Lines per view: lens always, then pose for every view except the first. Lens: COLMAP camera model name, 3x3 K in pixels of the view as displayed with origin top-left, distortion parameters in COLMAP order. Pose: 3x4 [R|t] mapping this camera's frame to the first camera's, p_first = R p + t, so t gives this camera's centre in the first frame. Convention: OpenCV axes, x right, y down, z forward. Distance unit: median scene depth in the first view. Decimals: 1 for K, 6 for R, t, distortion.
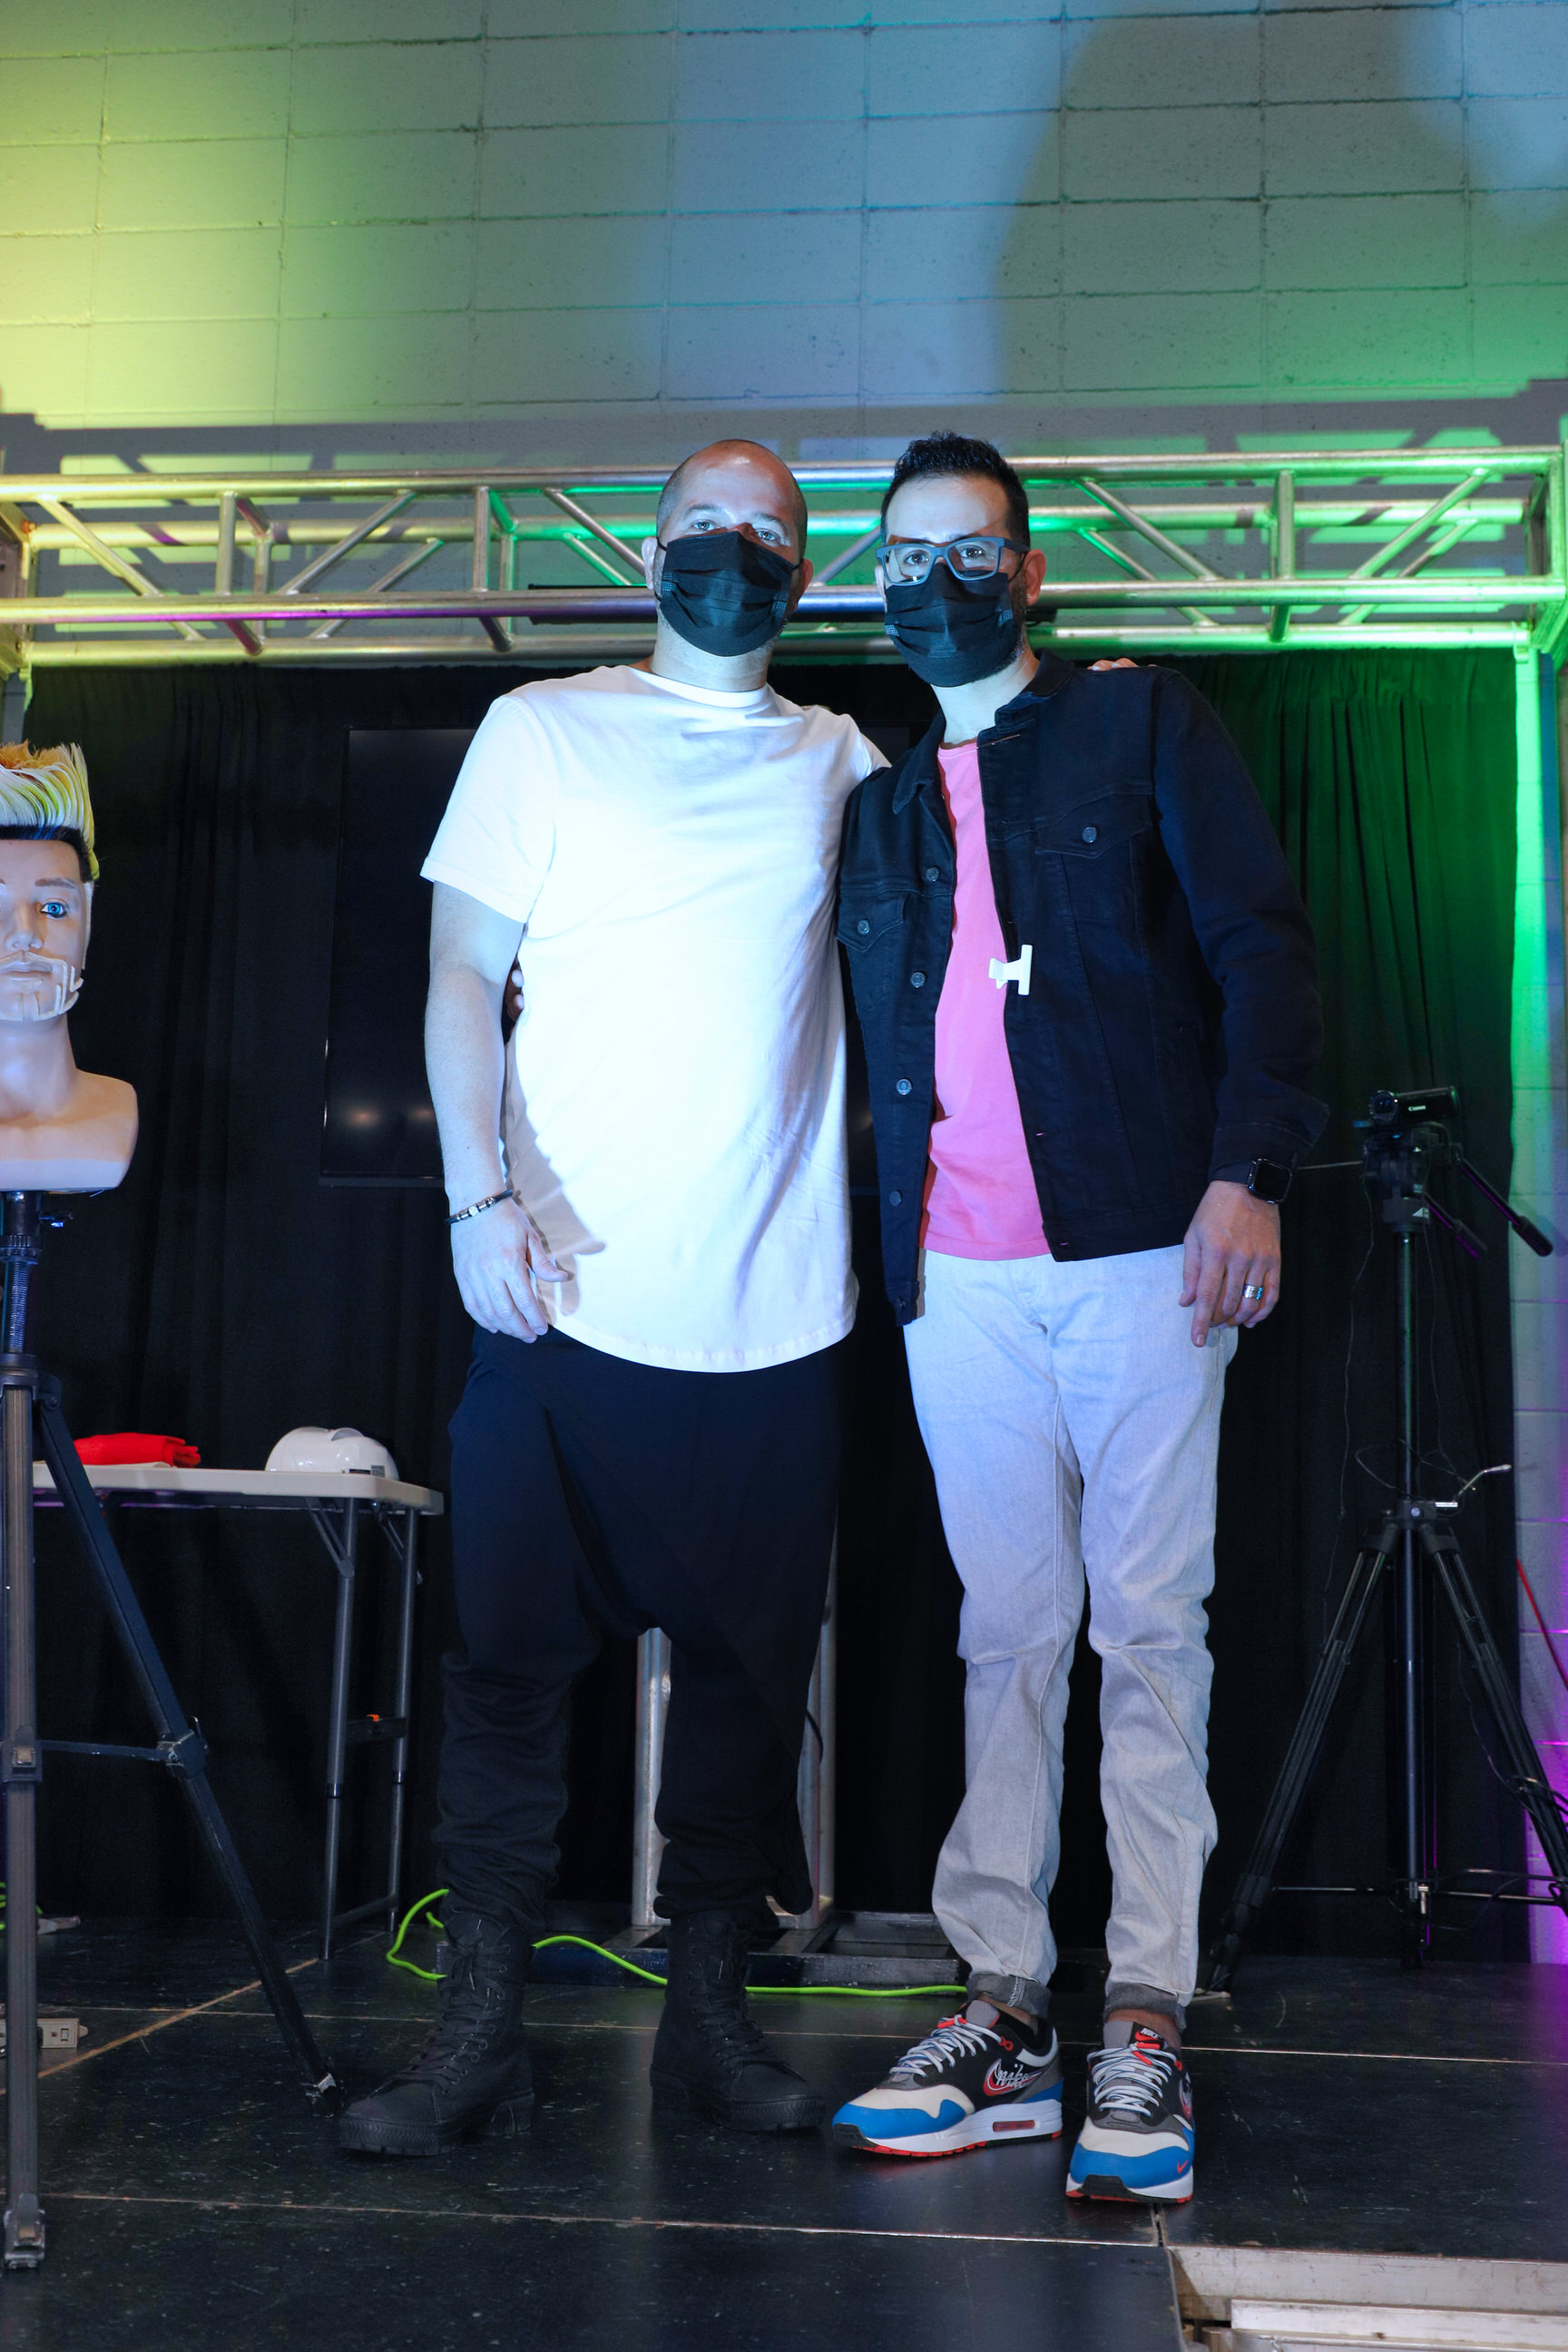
lens RADIAL K [[2811.3, 0, 783.3], [0, 2811.3, 1209.1], [0, 0, 1]] dist [0.016120, 0.000000]
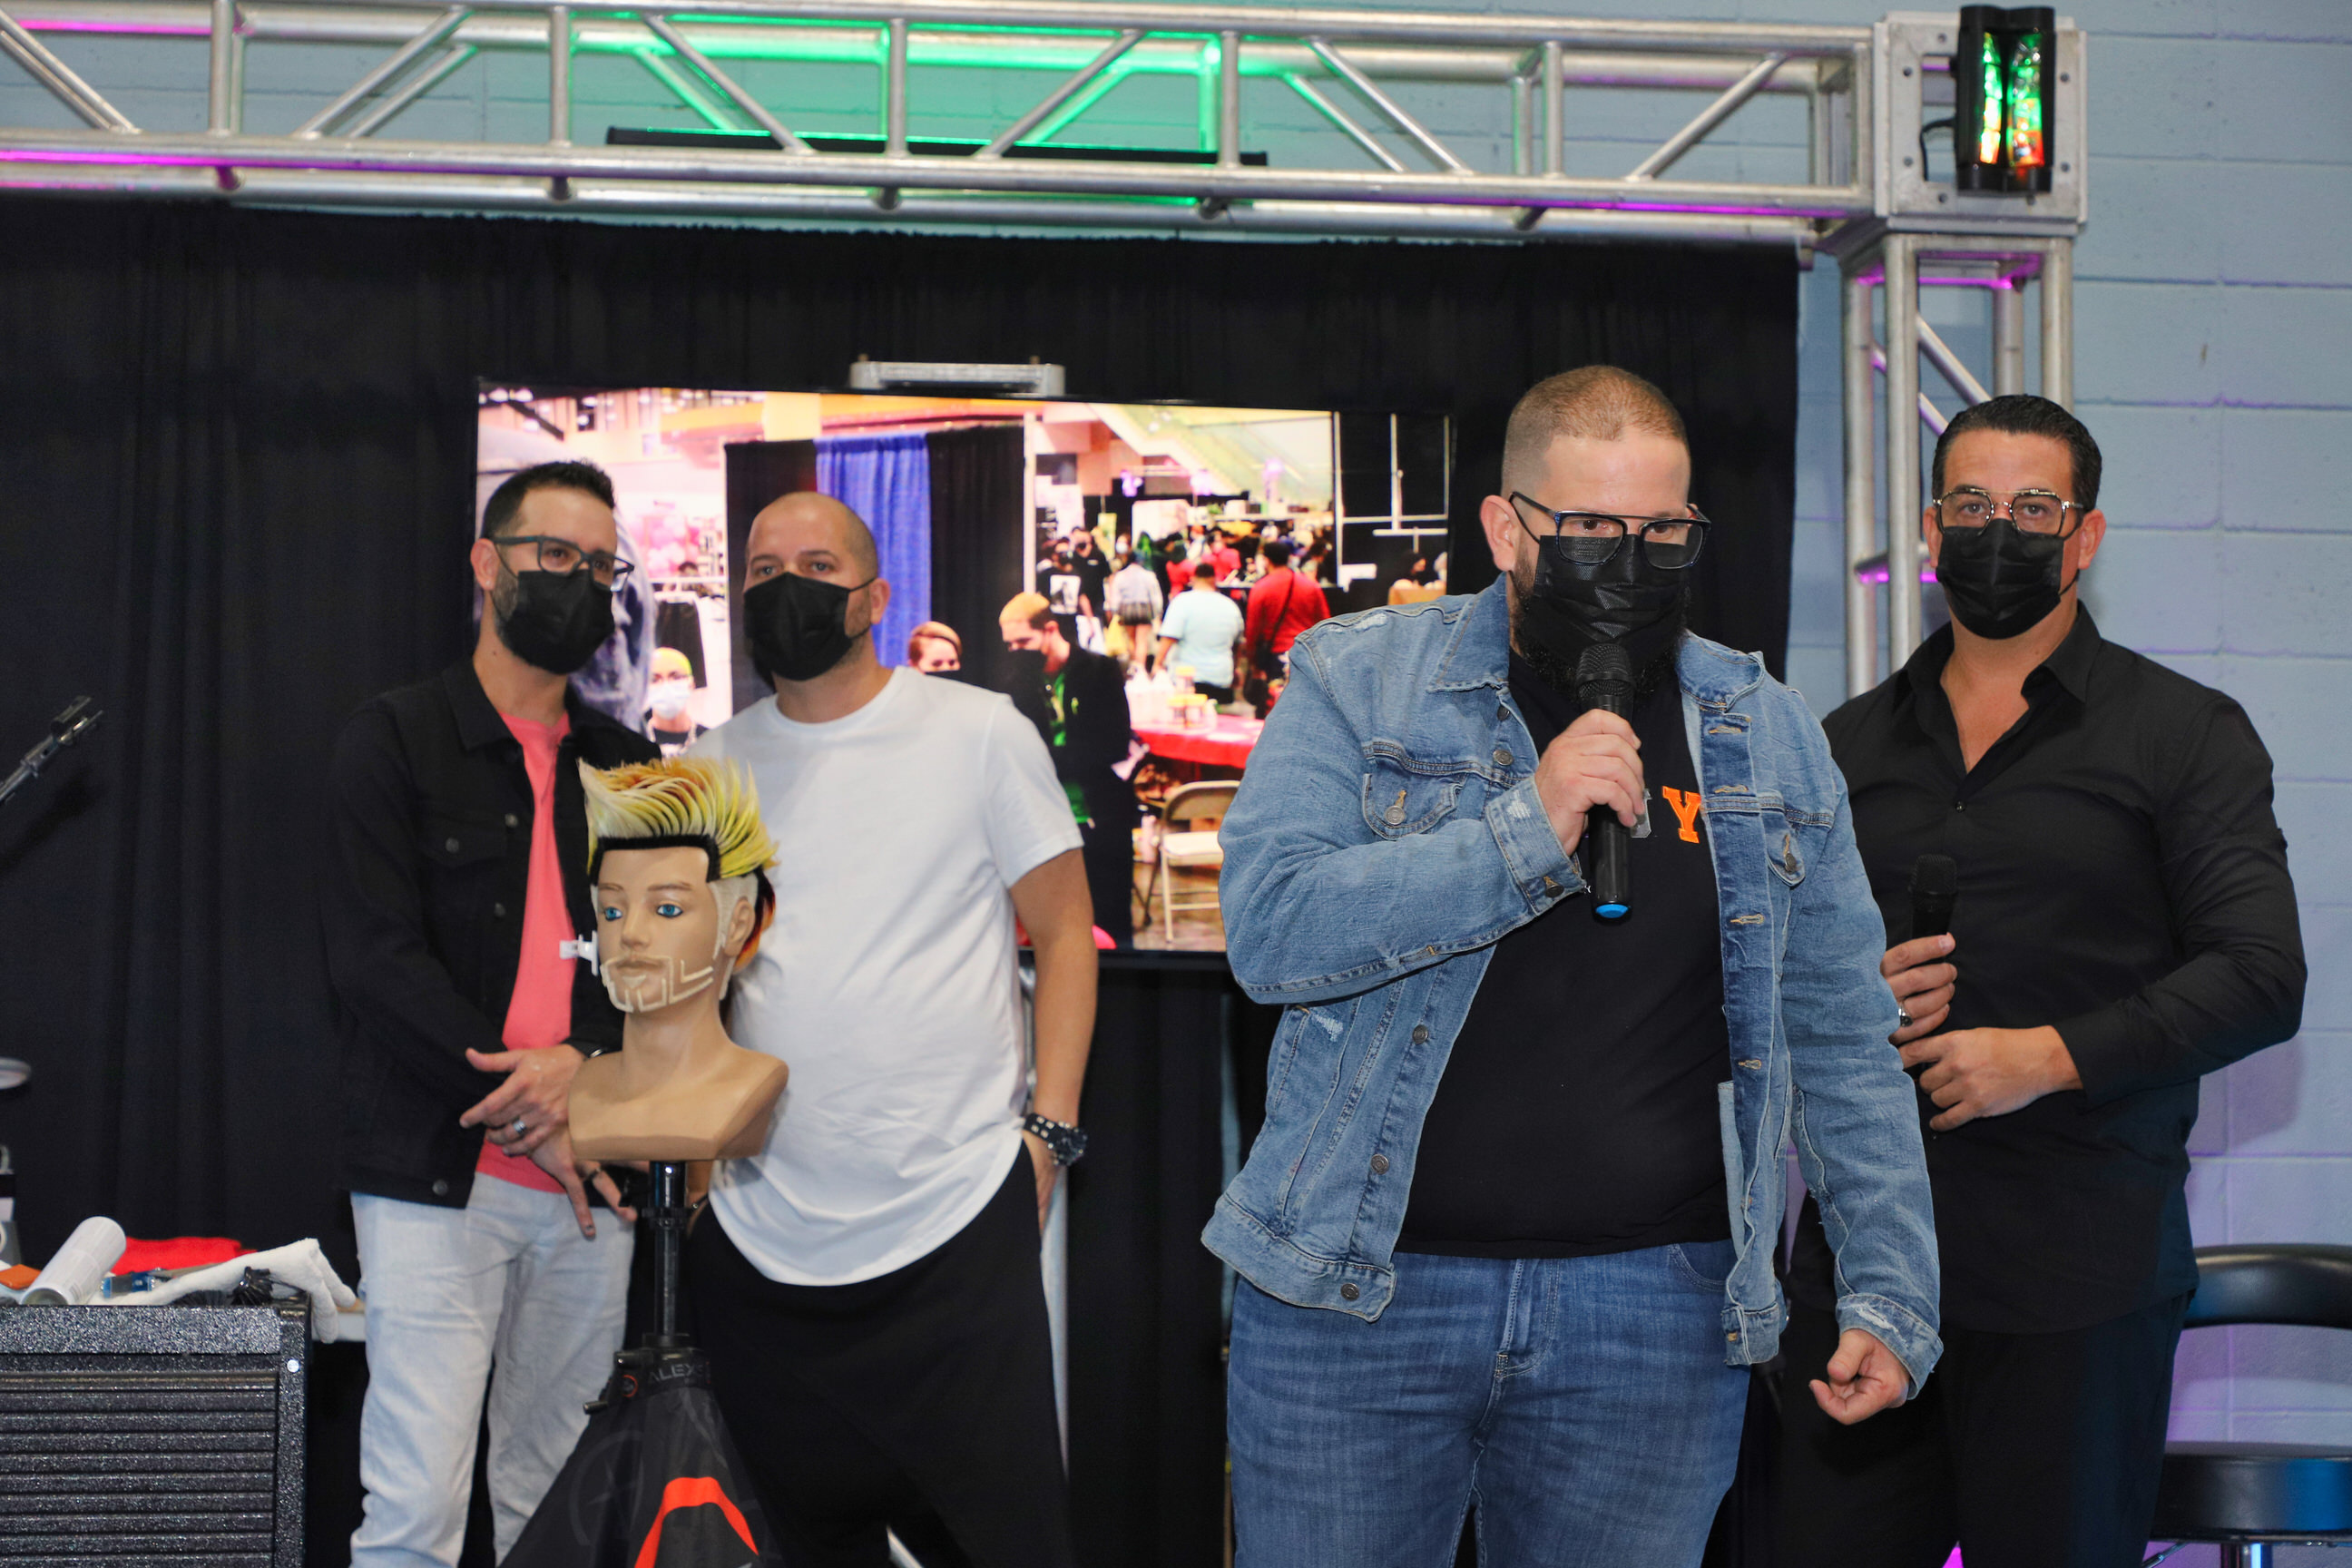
lens RADIAL K [[4609.9, 0, 1182.2], [0, 4609.9, 794.3], [0, 0, 1]] dist [-0.010293, 0.000000]
pose [[0.974489, -0.000204, 0.224434, -0.262317], [-0.017481, 0.996893, 0.076806, -0.161986], [-0.223752, -0.078770, 0.971458, -0.350404]]
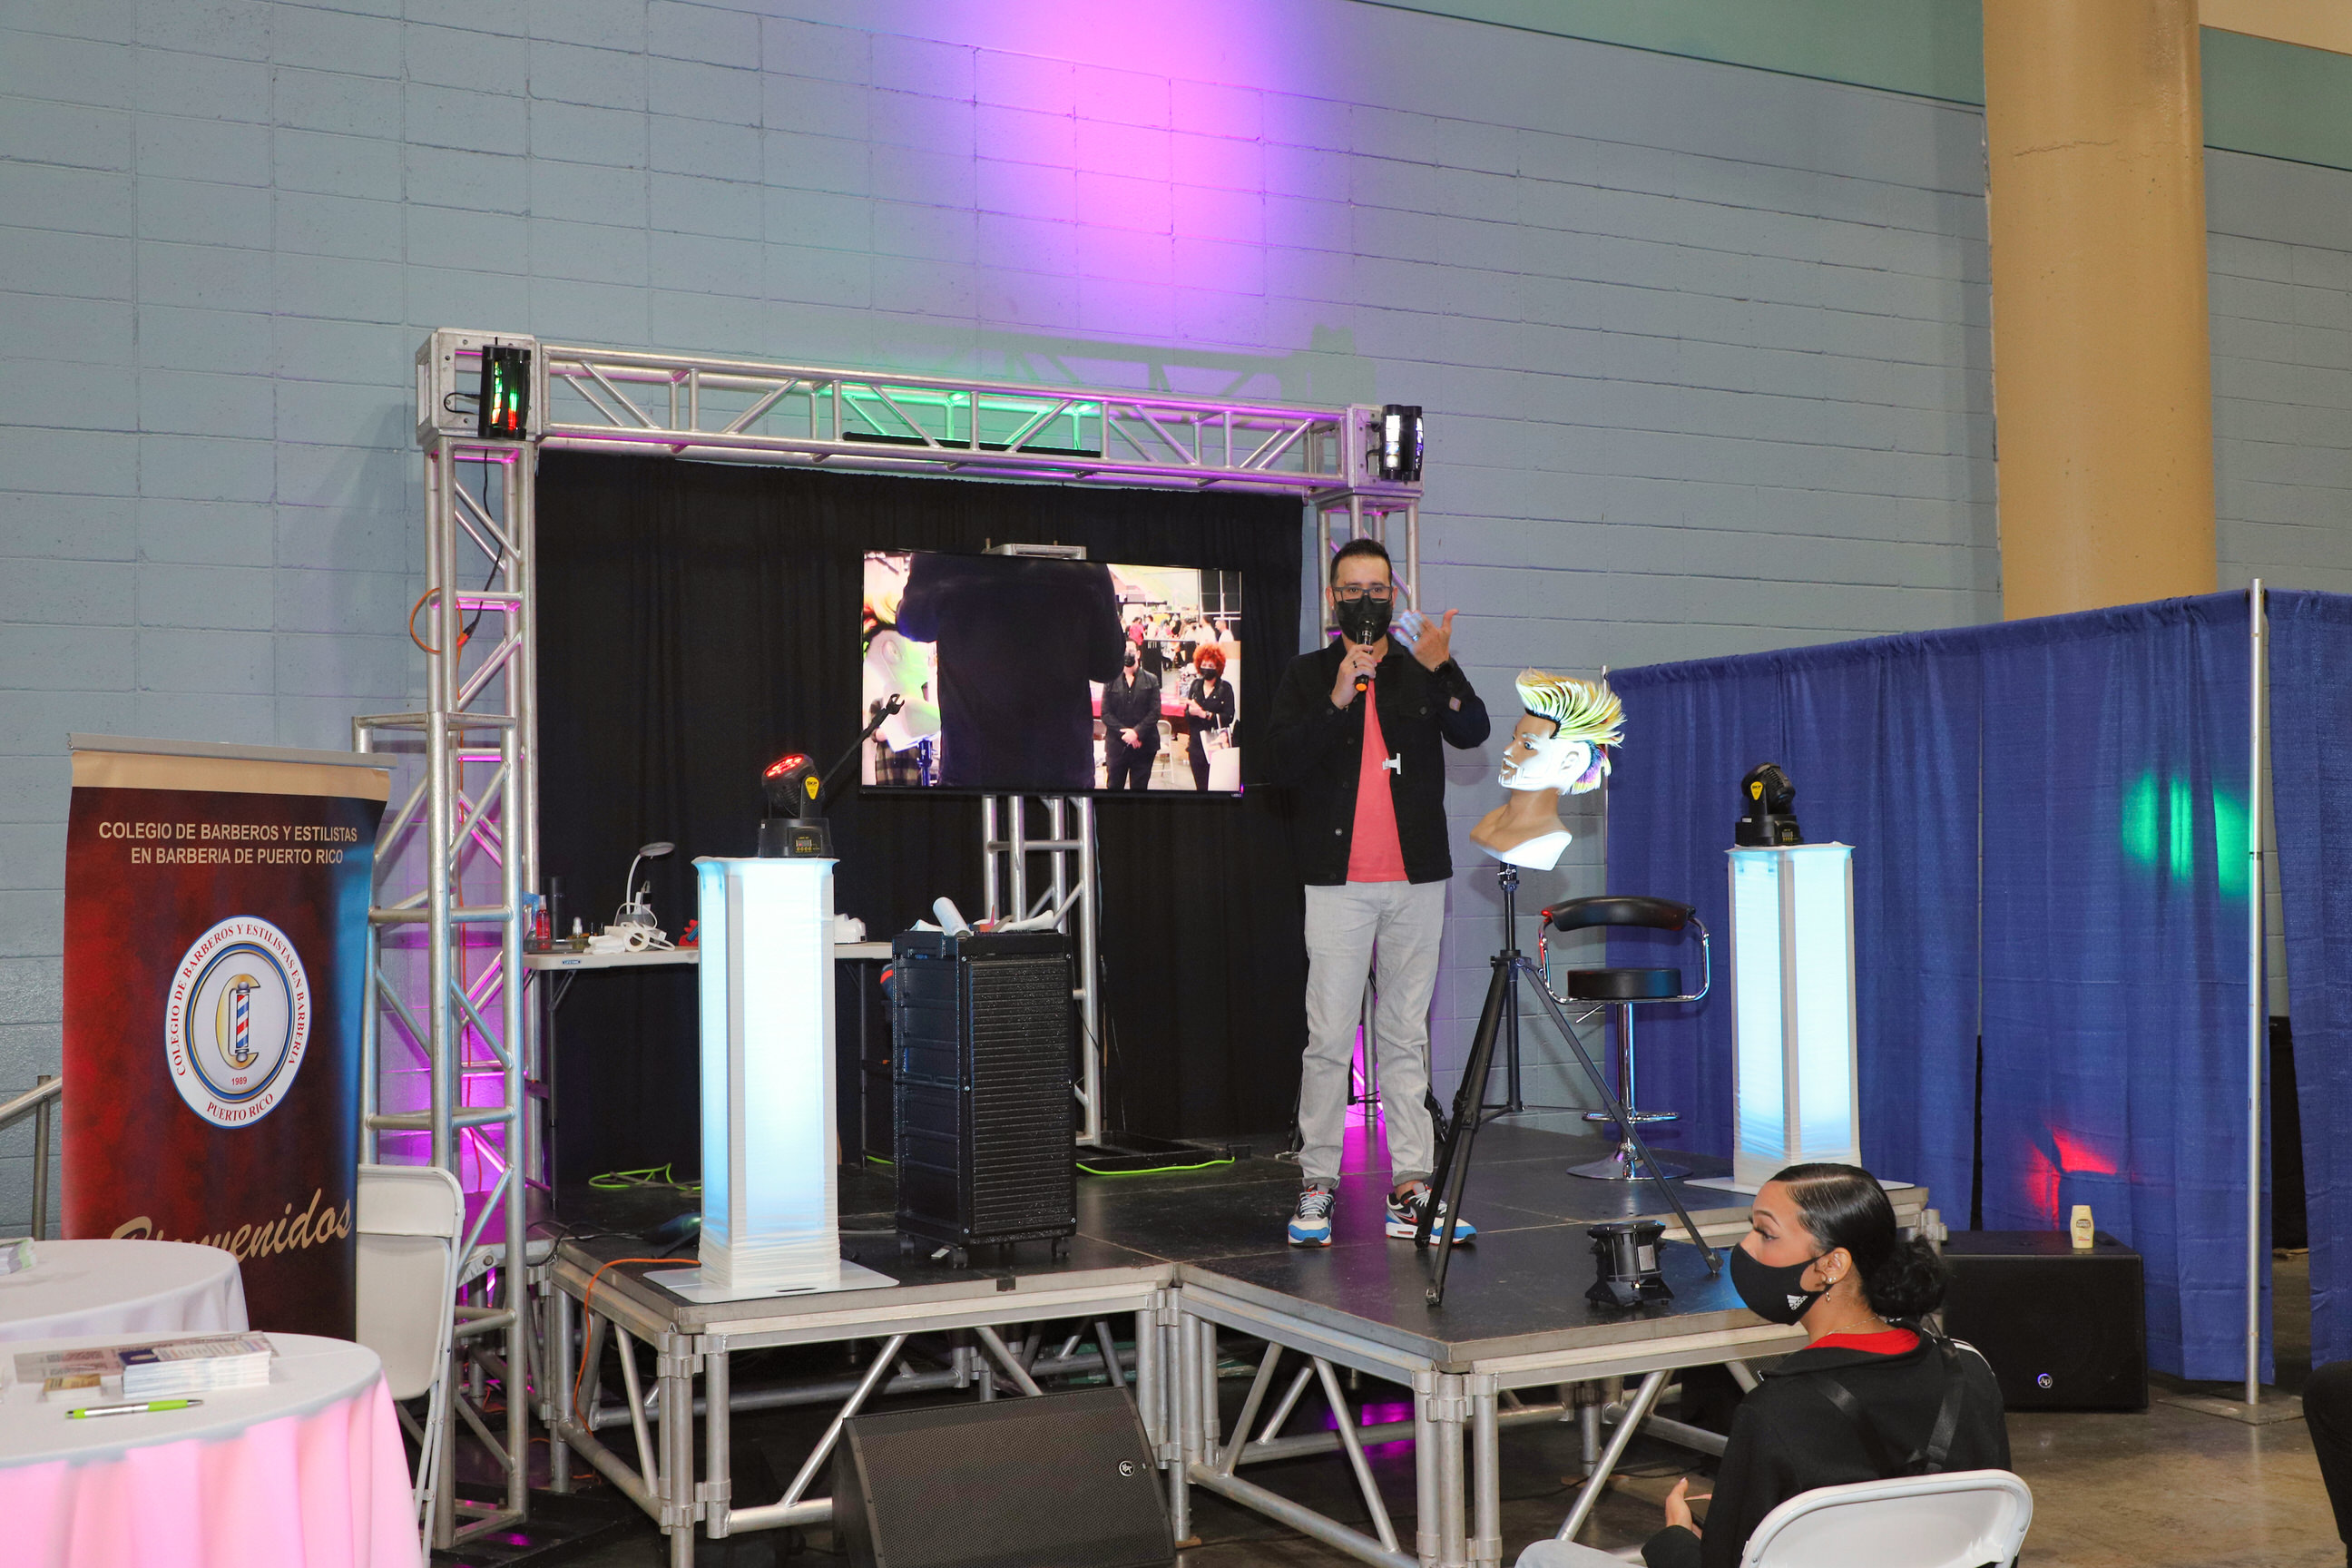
lens RADIAL K [[2347.3, 0, 1180.4], [0, 2347.3, 782.3], [0, 0, 1]] dist [-0.004771, 0.000000]
pose [[0.845387, -0.017155, 0.533879, -0.836116], [-0.044154, 0.993819, 0.101852, -0.189745], [-0.532327, -0.109677, 0.839404, -0.456531]]
